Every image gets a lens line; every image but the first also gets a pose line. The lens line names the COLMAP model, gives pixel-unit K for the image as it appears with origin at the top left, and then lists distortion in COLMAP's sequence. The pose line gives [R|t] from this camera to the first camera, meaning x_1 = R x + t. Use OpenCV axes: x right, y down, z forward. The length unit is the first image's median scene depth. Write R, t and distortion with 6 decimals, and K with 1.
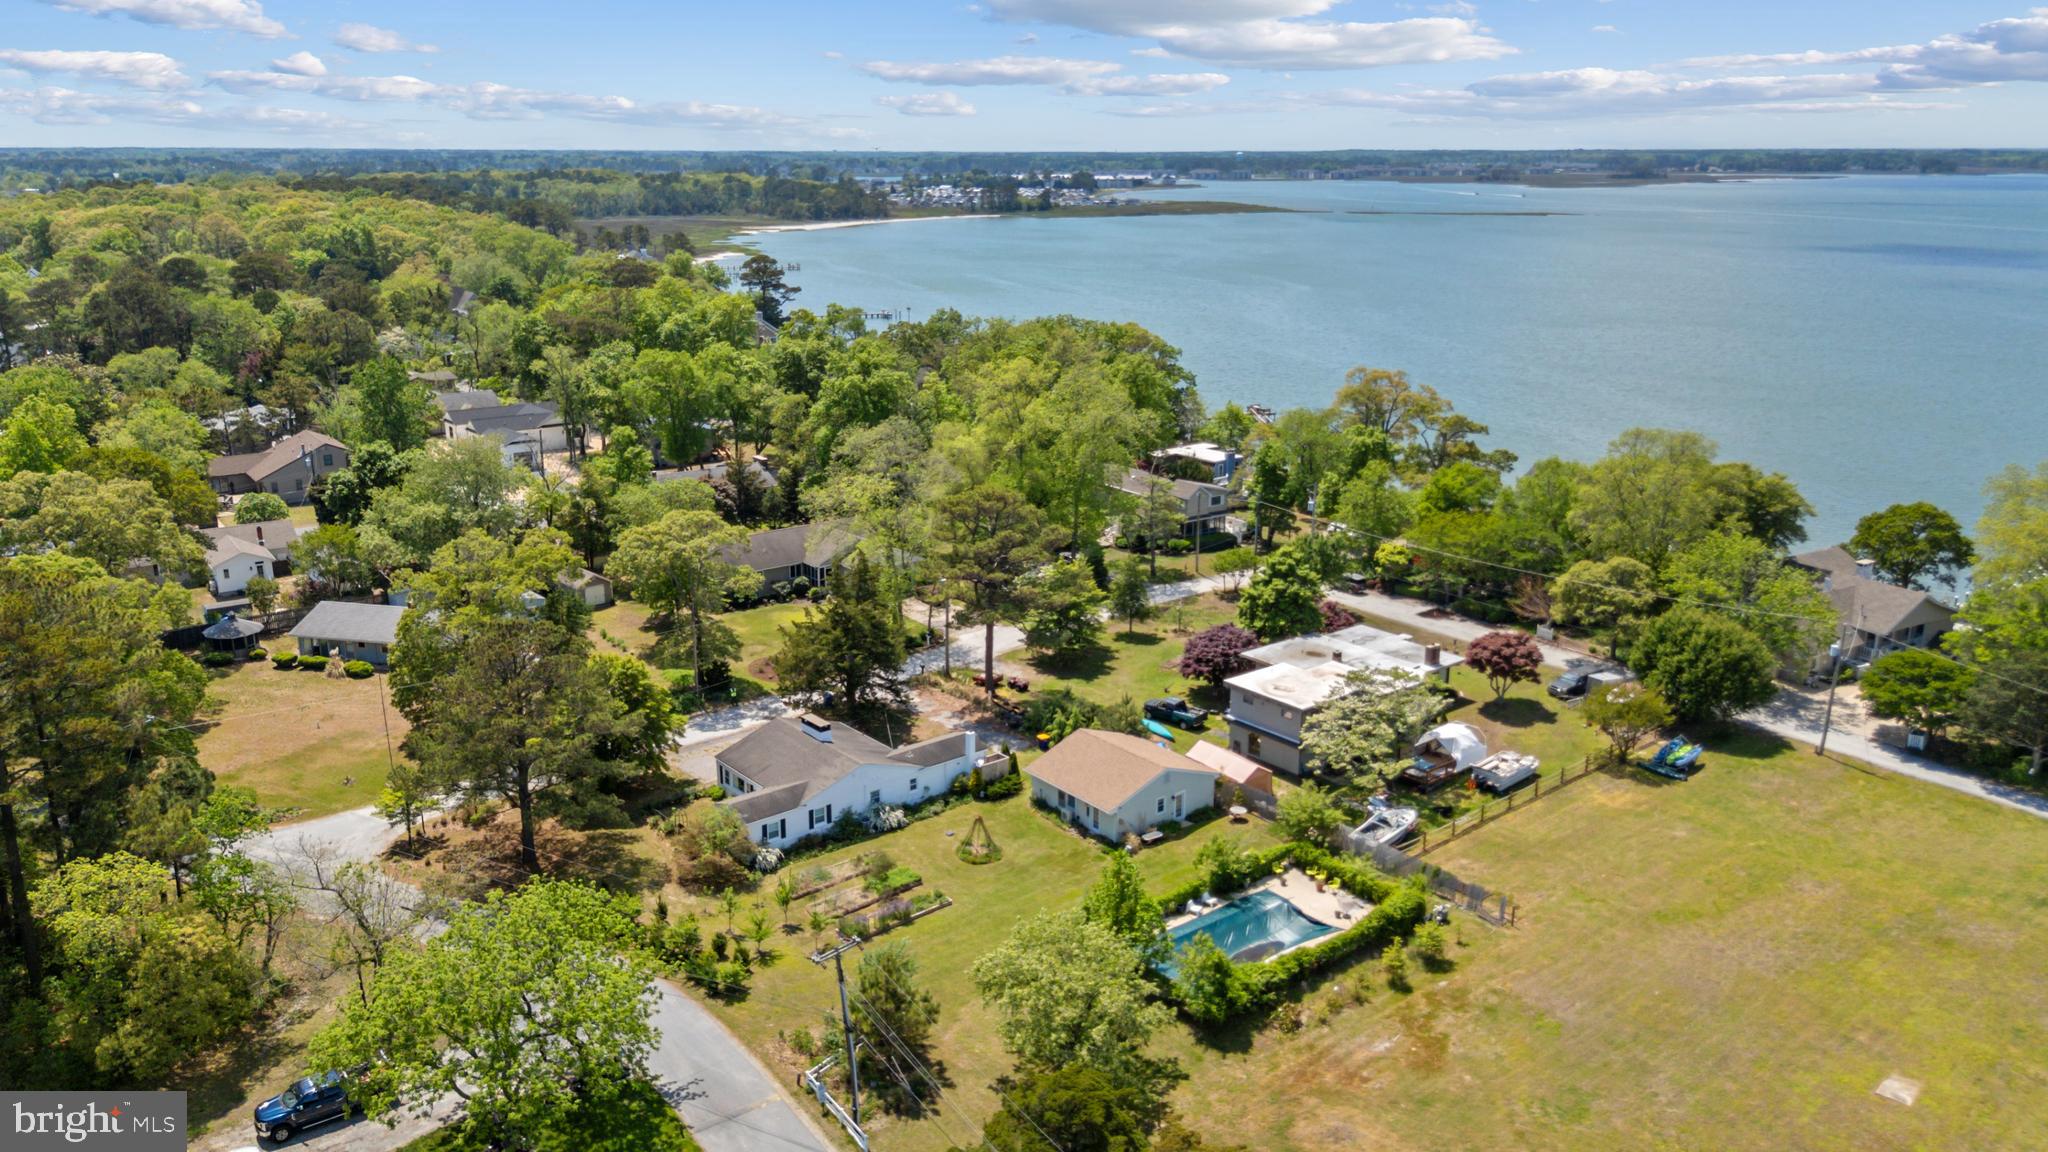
lens RADIAL K [[1504.4, 0, 1024.0], [0, 1504.4, 576.0], [0, 0, 1]] dist [0.057205, -0.046634]
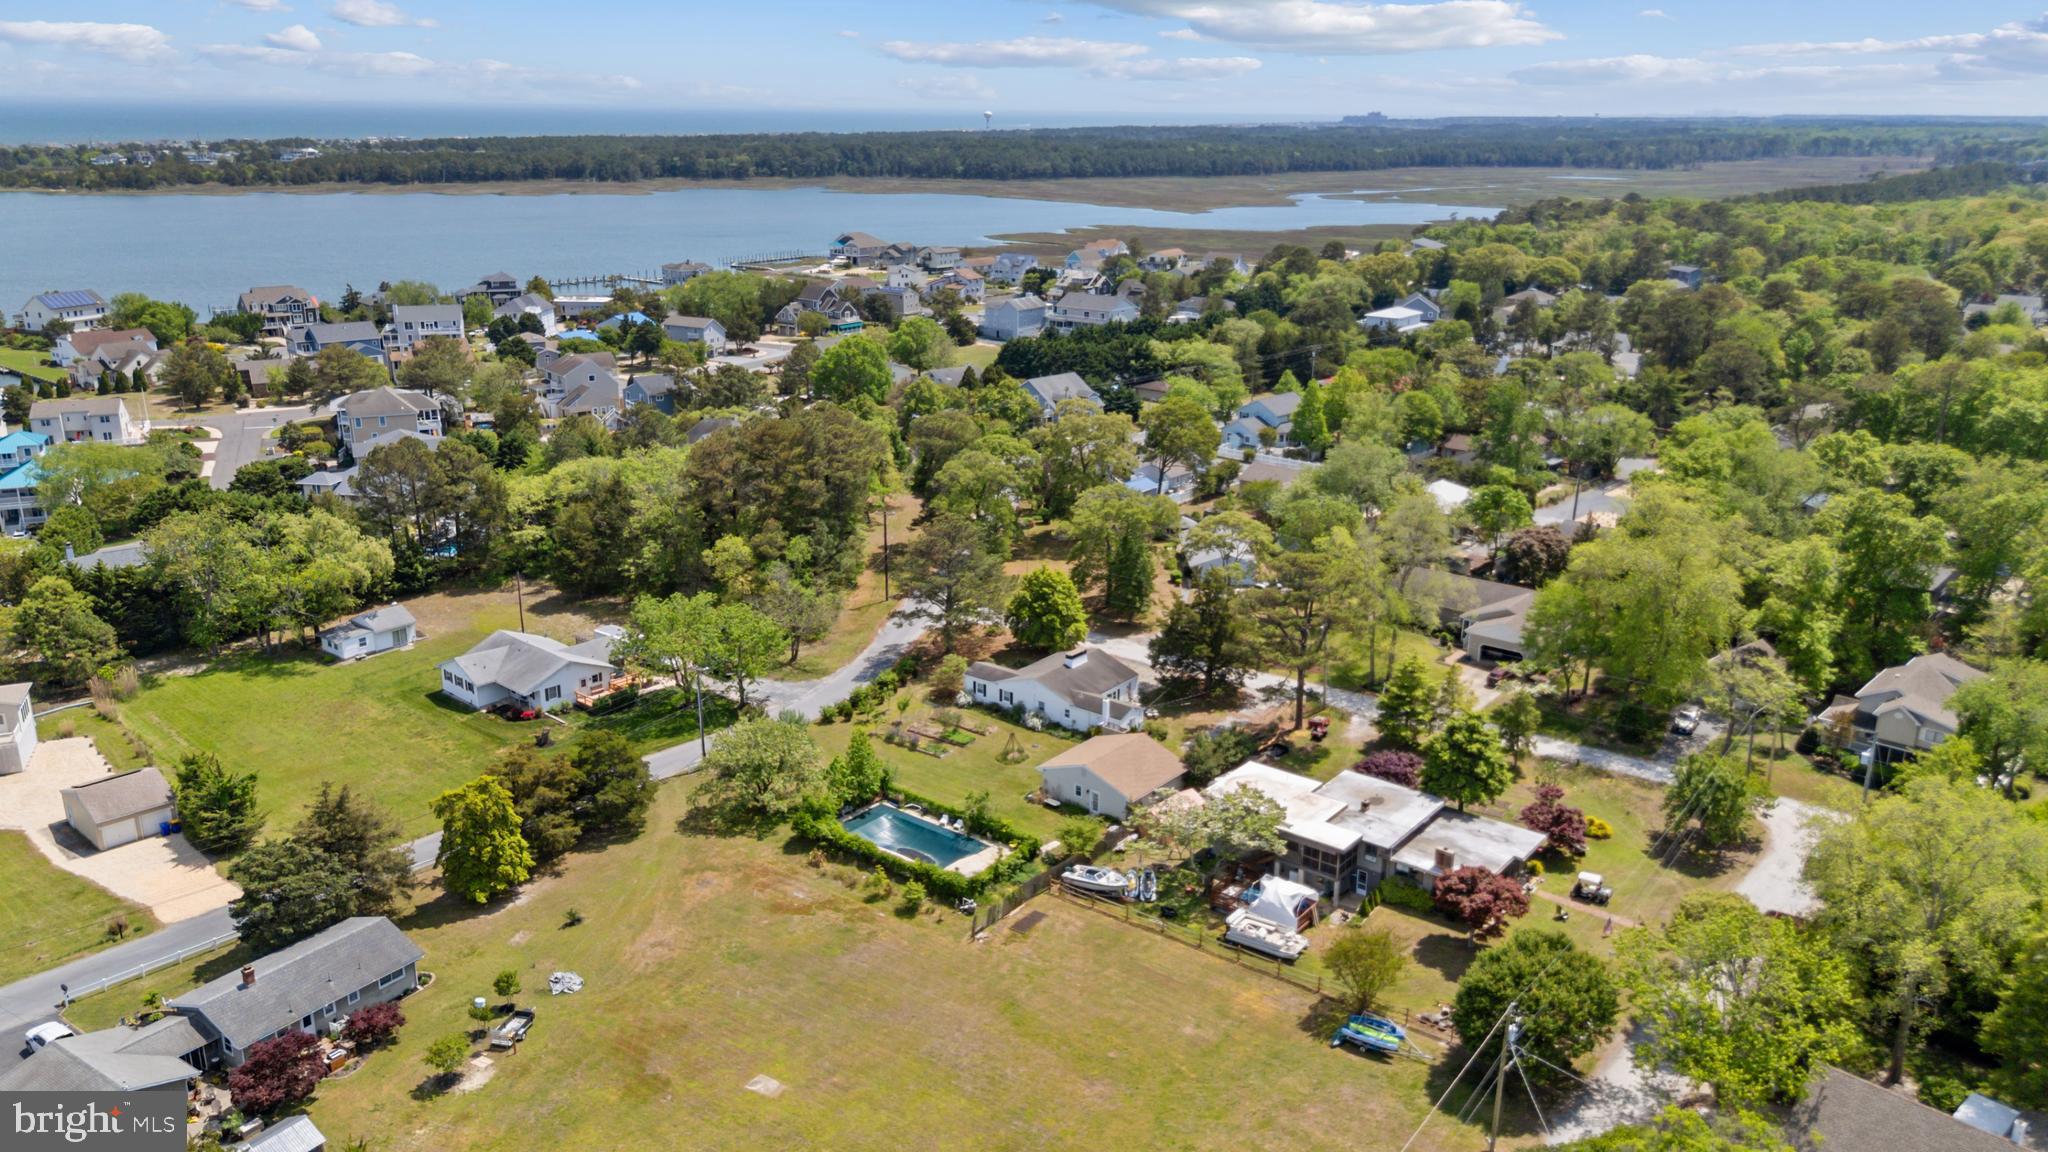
lens RADIAL K [[1510.8, 0, 1021.1], [0, 1510.8, 563.5], [0, 0, 1]] dist [0.060854, -0.059209]
pose [[0.213962, 0.280682, -0.935648, 1.000354], [-0.270538, 0.937390, 0.219338, -0.242426], [0.938631, 0.206199, 0.276501, 0.452382]]
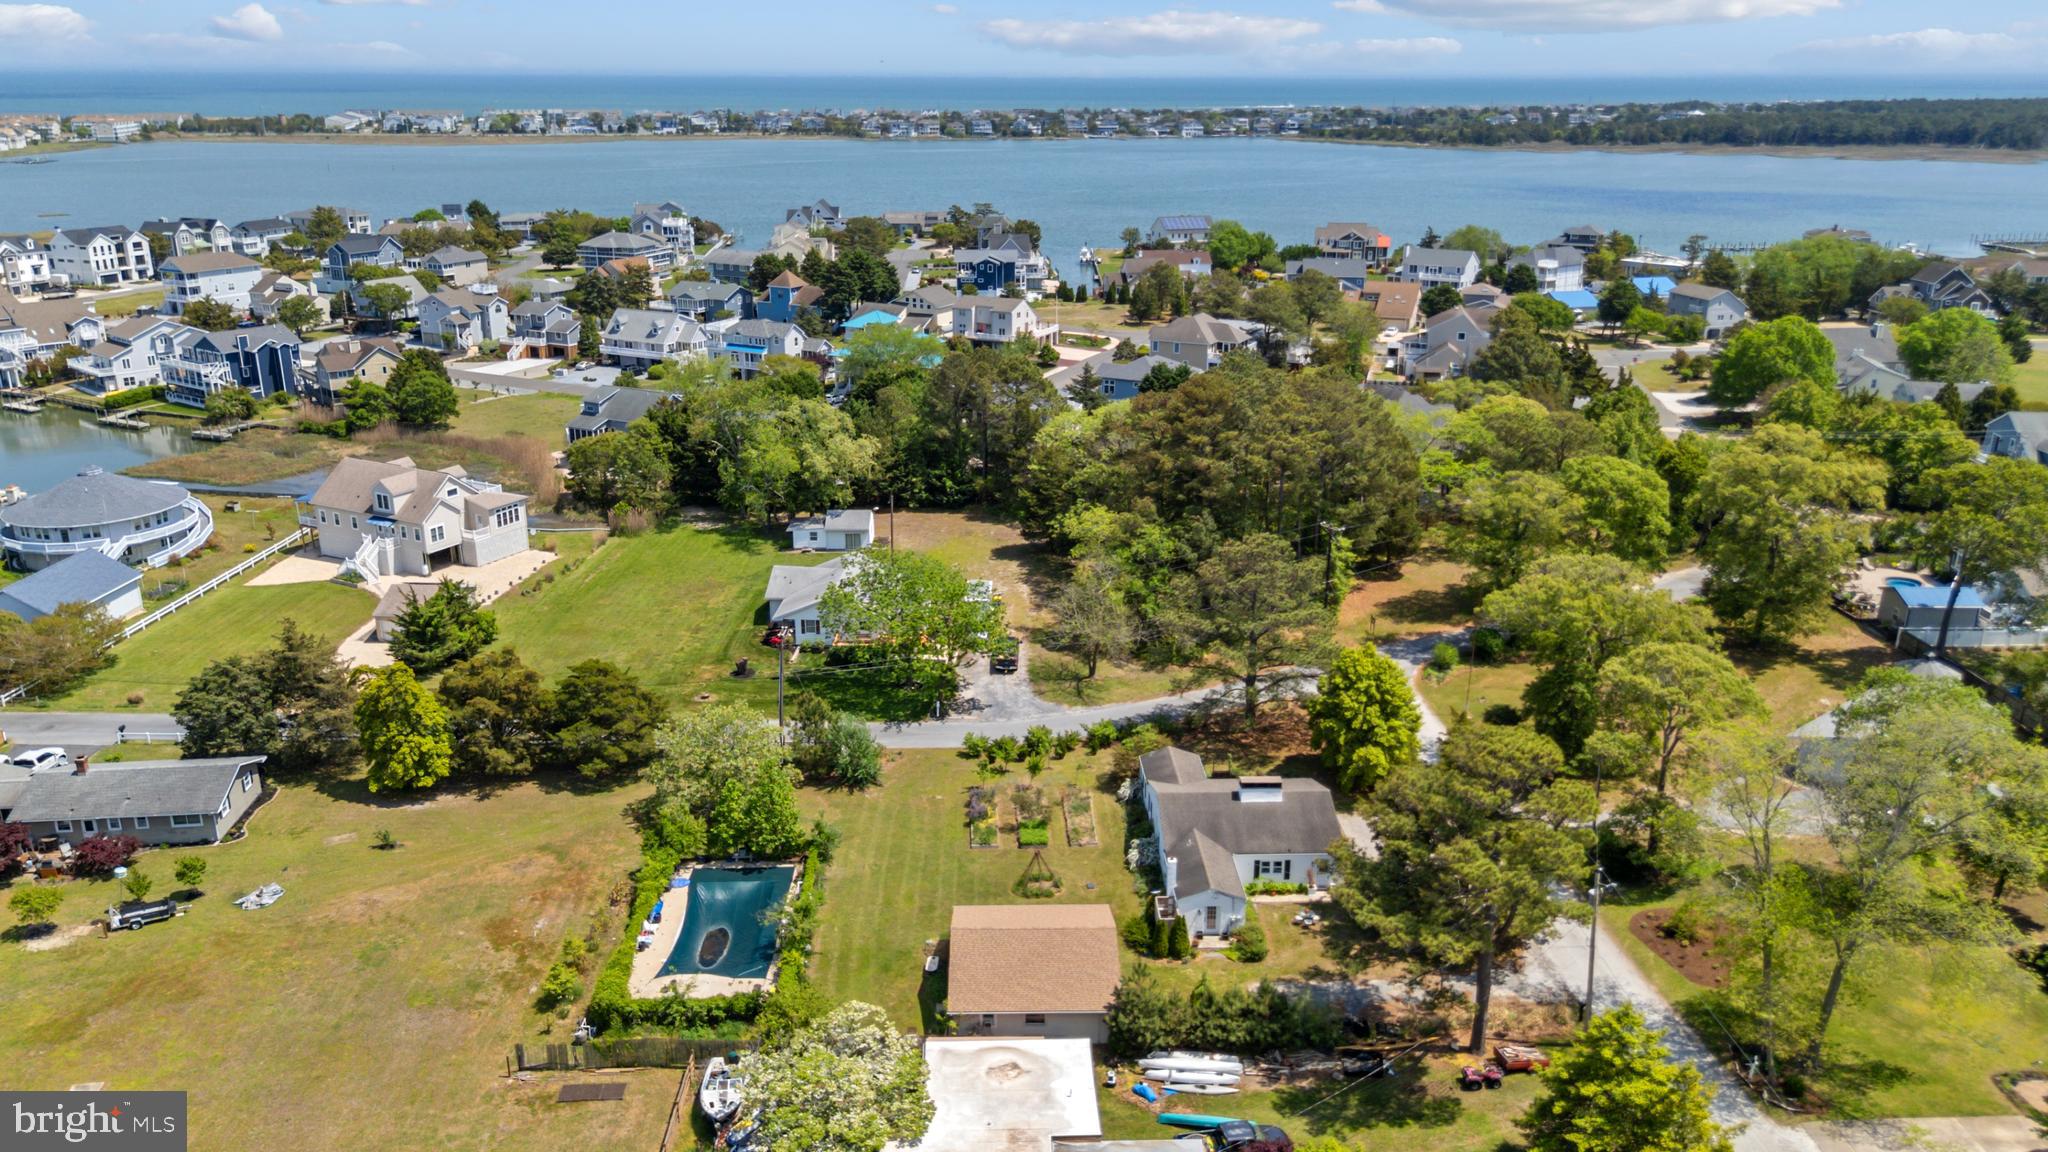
lens RADIAL K [[1510.8, 0, 1021.1], [0, 1510.8, 563.5], [0, 0, 1]] dist [0.060854, -0.059209]
pose [[-0.613405, 0.240527, -0.752251, 0.518859], [-0.215663, 0.865281, 0.452525, -0.342081], [0.759753, 0.439814, -0.478894, 1.080267]]
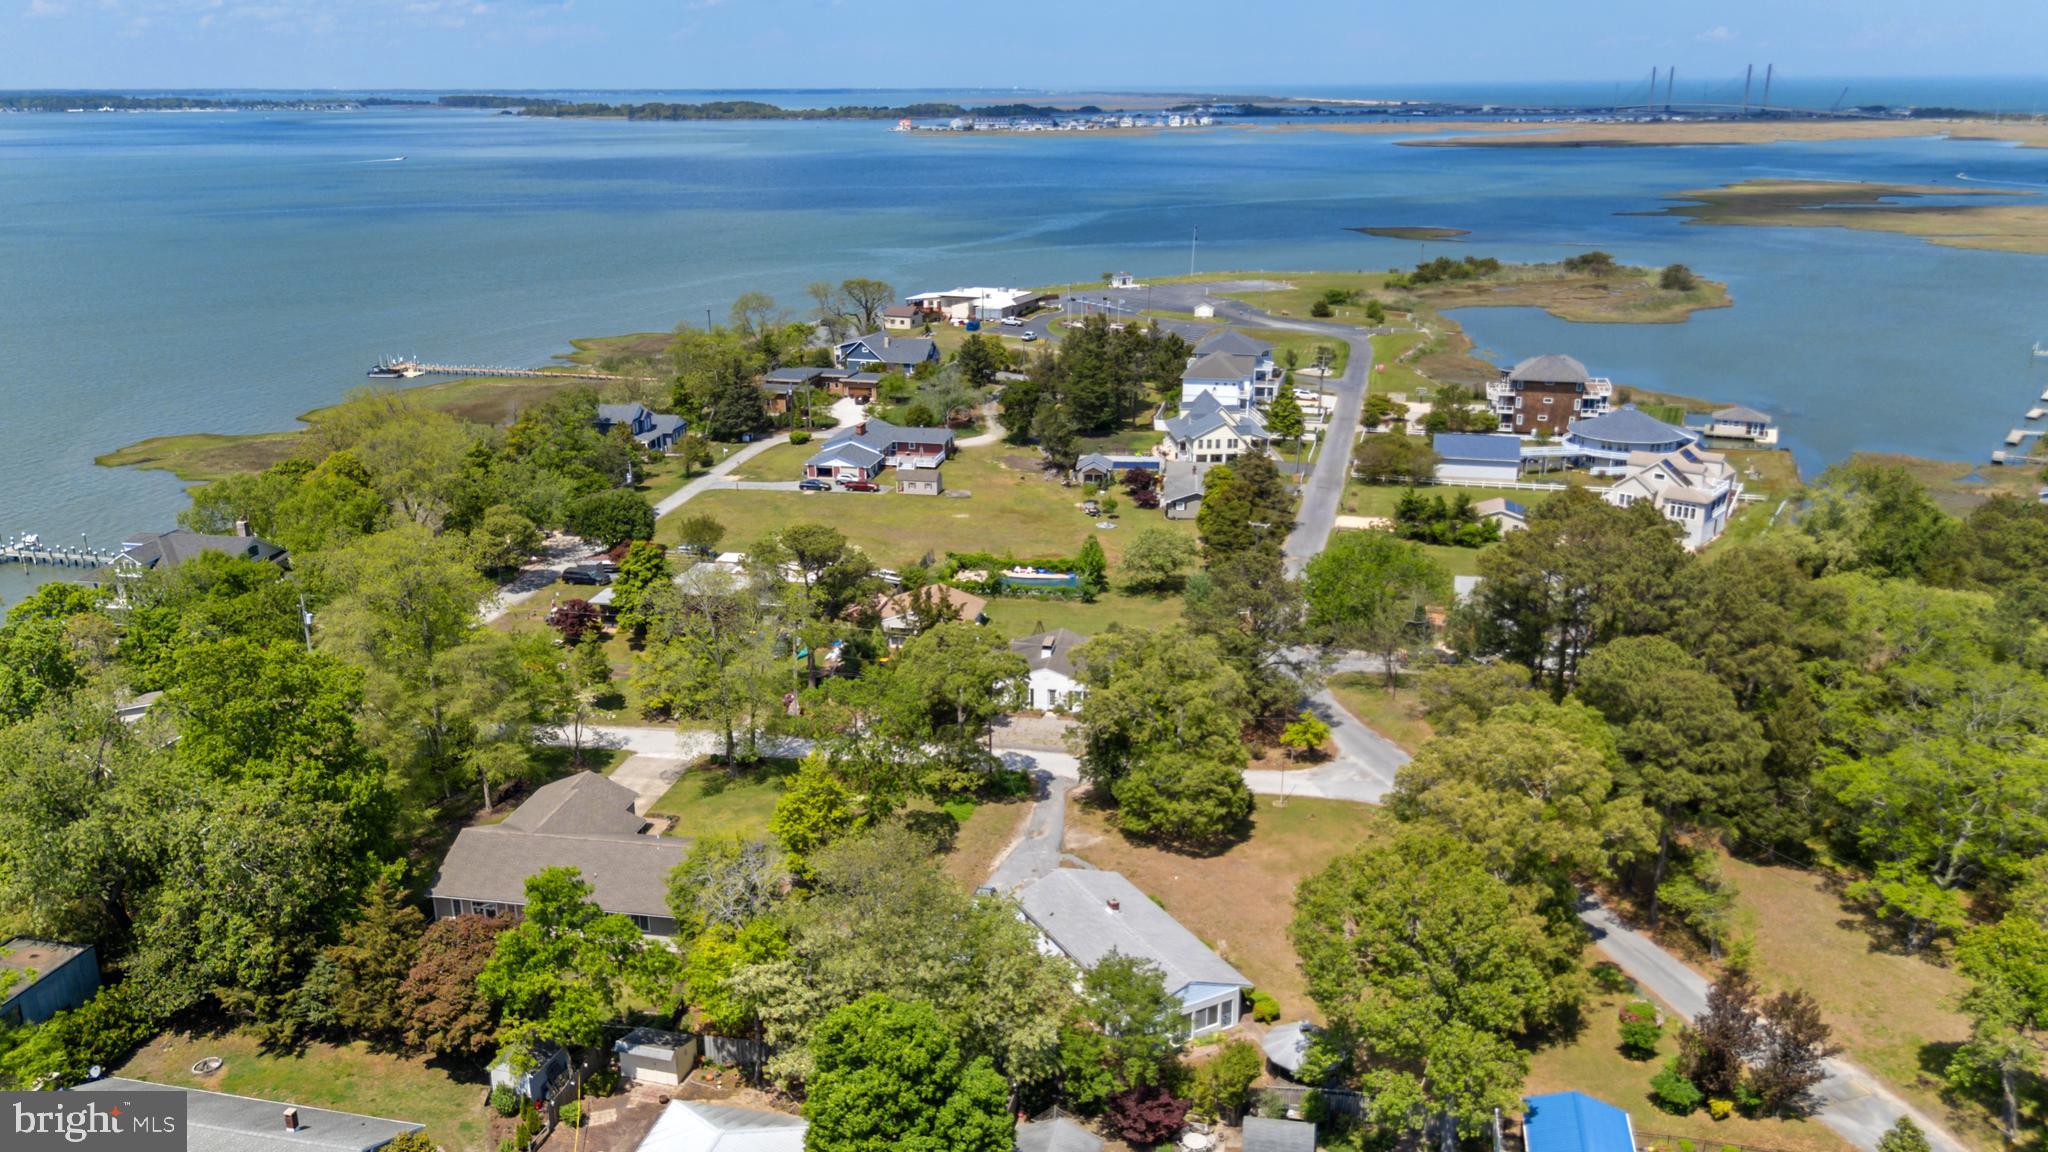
lens RADIAL K [[1496.9, 0, 1024.0], [0, 1496.9, 576.0], [0, 0, 1]] dist [0.104241, -0.139268]
pose [[-0.652446, -0.227390, 0.722916, -0.911325], [0.210132, 0.862236, 0.460861, -0.491483], [-0.728120, 0.452595, -0.514781, 1.424864]]
